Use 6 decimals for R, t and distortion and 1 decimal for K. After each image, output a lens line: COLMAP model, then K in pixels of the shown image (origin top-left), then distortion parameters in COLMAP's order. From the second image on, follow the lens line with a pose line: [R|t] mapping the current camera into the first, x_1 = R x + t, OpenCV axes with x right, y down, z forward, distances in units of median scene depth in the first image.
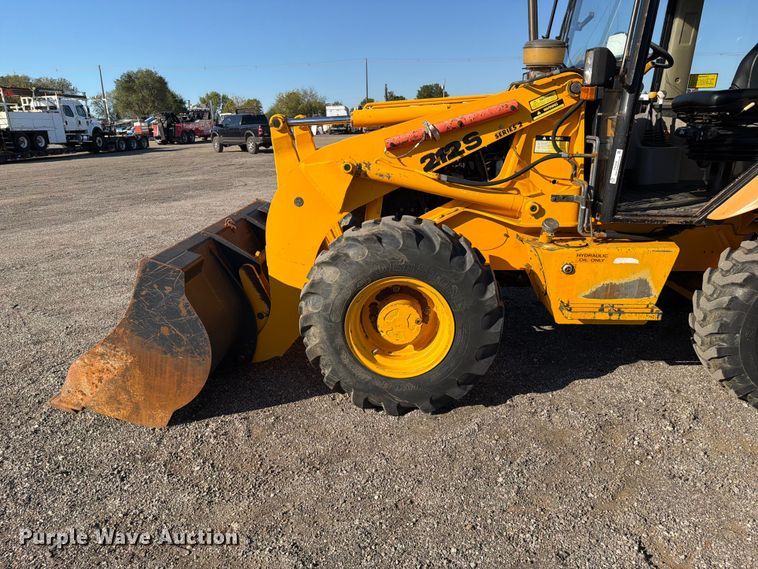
lens RADIAL K [[525.2, 0, 372.0], [0, 525.2, 285.1], [0, 0, 1]] dist [0.060570, -0.092312]
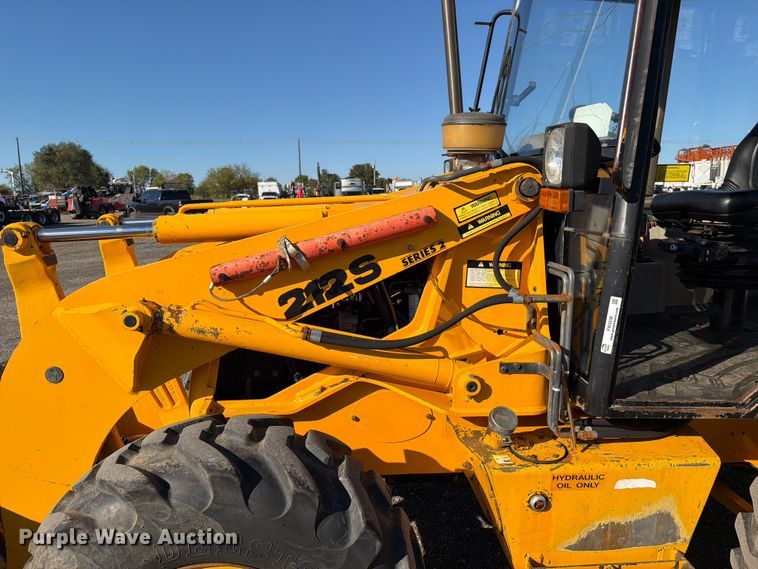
lens RADIAL K [[525.2, 0, 375.3], [0, 525.2, 277.6], [0, 0, 1]] dist [0.060570, -0.092312]
pose [[0.991674, -0.007849, 0.128531, 0.126911], [0.026764, 0.988906, -0.146109, -0.179693], [-0.125958, 0.148333, 0.980883, 0.427101]]
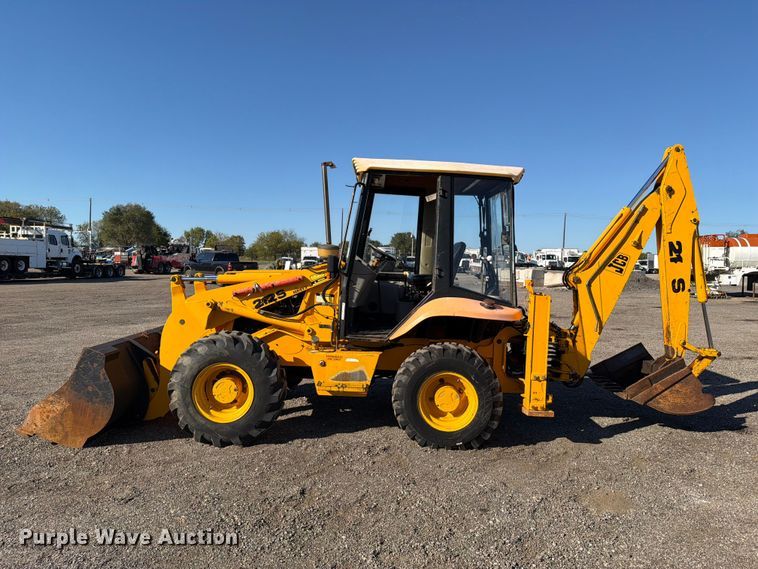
lens RADIAL K [[525.2, 0, 381.1], [0, 525.2, 281.7], [0, 0, 1]] dist [0.060570, -0.092312]
pose [[0.996899, 0.052306, 0.058786, 0.435336], [-0.035239, 0.964746, -0.260814, 0.158550], [-0.070355, 0.257933, 0.963598, -0.833022]]
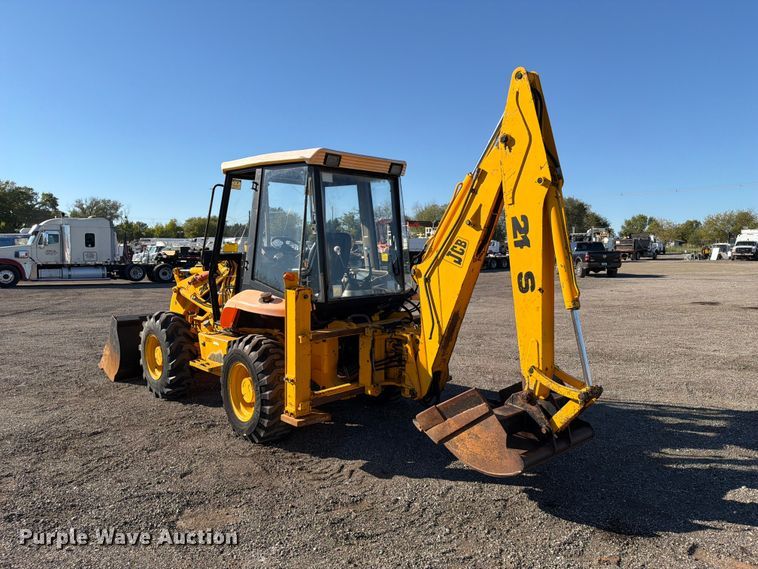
lens RADIAL K [[532.3, 0, 394.3], [0, 532.3, 275.2], [0, 0, 1]] dist [0.019673, -0.025004]
pose [[0.737567, 0.058824, -0.672707, 2.323973], [-0.213818, 0.965285, -0.150025, -0.136248], [0.640528, 0.254490, 0.724540, -0.158554]]
